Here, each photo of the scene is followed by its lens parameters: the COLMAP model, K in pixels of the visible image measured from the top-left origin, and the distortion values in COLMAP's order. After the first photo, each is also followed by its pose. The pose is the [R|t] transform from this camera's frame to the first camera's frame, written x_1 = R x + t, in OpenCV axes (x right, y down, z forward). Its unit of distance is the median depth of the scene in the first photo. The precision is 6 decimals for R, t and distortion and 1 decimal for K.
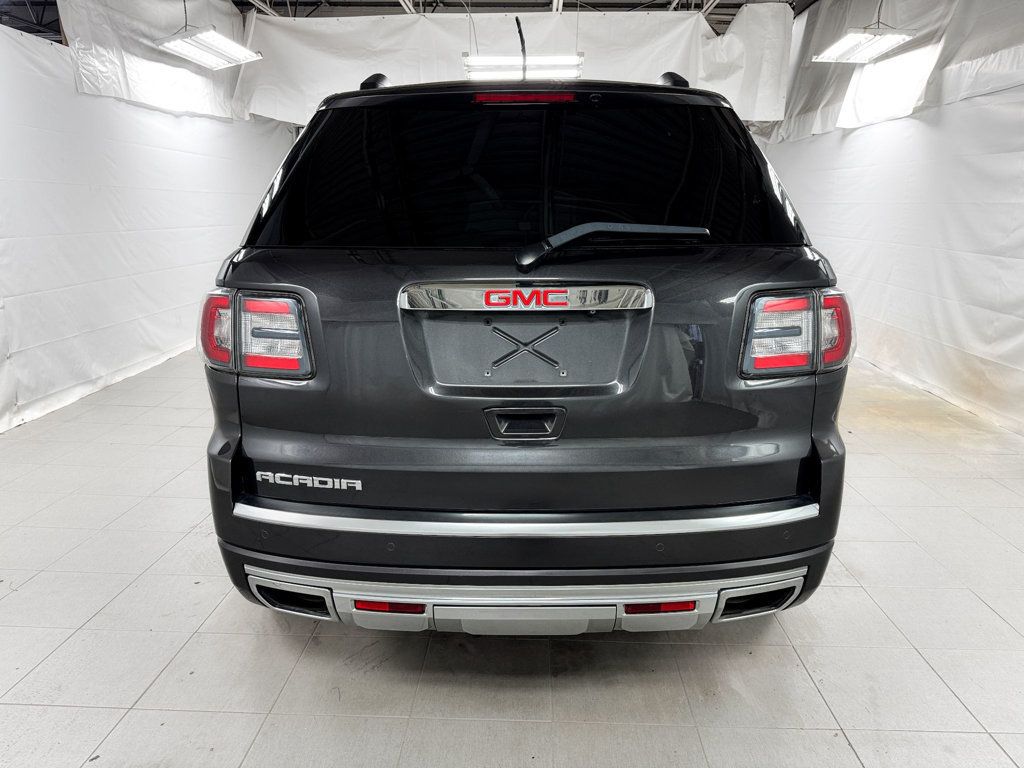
lens RADIAL K [[723.5, 0, 511.5], [0, 723.5, 379.9], [0, 0, 1]] dist [0.017790, -0.008256]
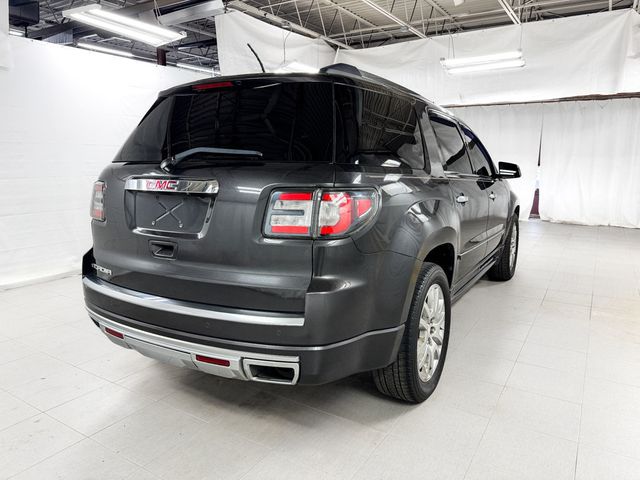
lens RADIAL K [[452.2, 0, 319.7], [0, 452.2, 237.5], [0, 0, 1]] dist [0.017790, -0.008256]
pose [[0.878224, 0.076941, -0.472020, 0.927168], [-0.105531, 0.993823, -0.034350, 0.022801], [0.466461, 0.079980, 0.880918, 0.113563]]
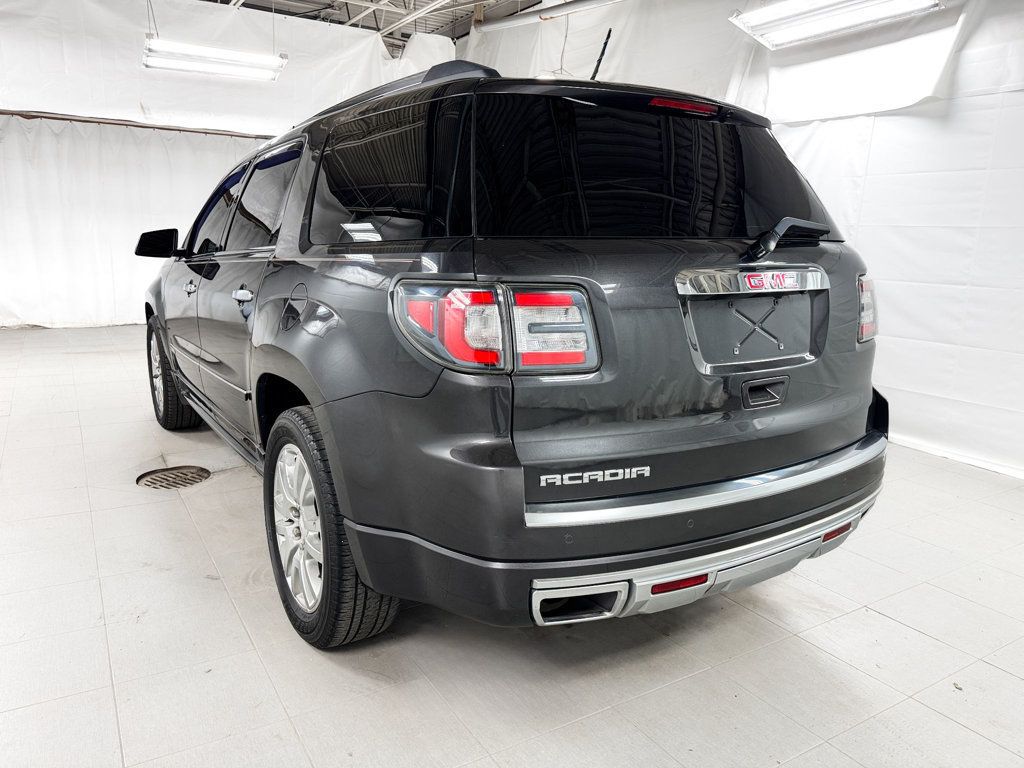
lens RADIAL K [[727.5, 0, 515.3], [0, 727.5, 389.7], [0, 0, 1]] dist [0.010079, -0.008765]
pose [[0.846822, -0.089540, 0.524286, -0.868144], [0.095724, 0.995289, 0.015369, -0.002105], [-0.523192, 0.037172, 0.851404, 0.217206]]
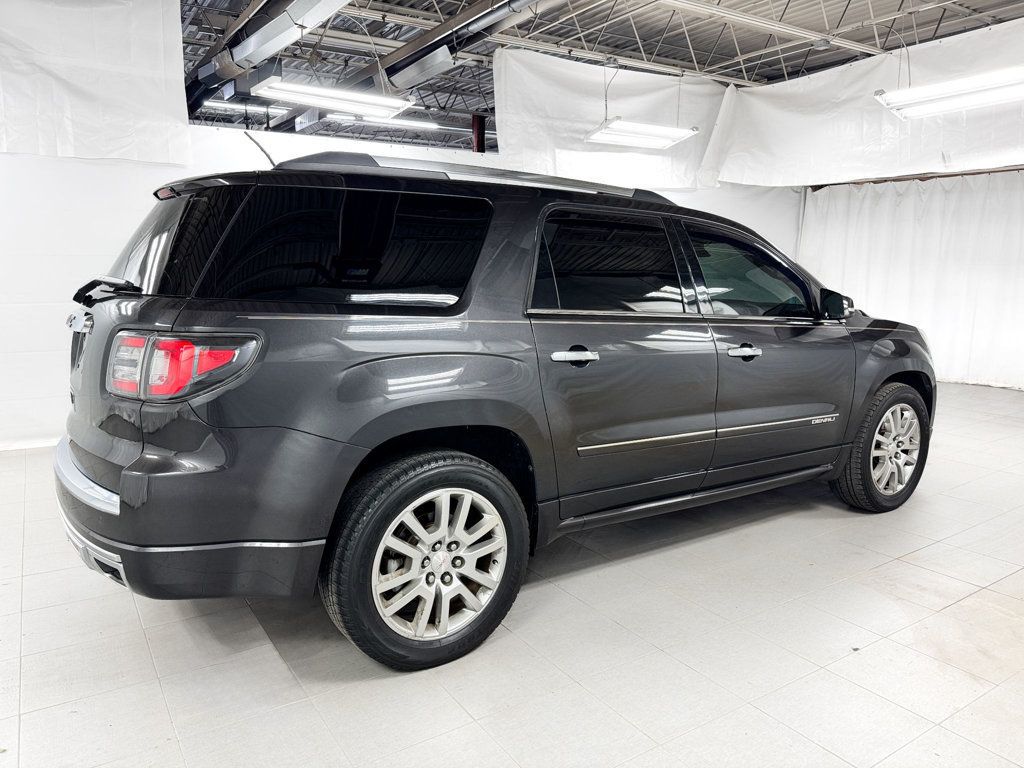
lens RADIAL K [[723.5, 0, 511.5], [0, 723.5, 379.9], [0, 0, 1]] dist [0.017790, -0.008256]
pose [[0.594663, 0.120881, -0.794836, 1.878873], [-0.183353, 0.982970, 0.012316, -0.195416], [0.782788, 0.138412, 0.606700, 0.826050]]
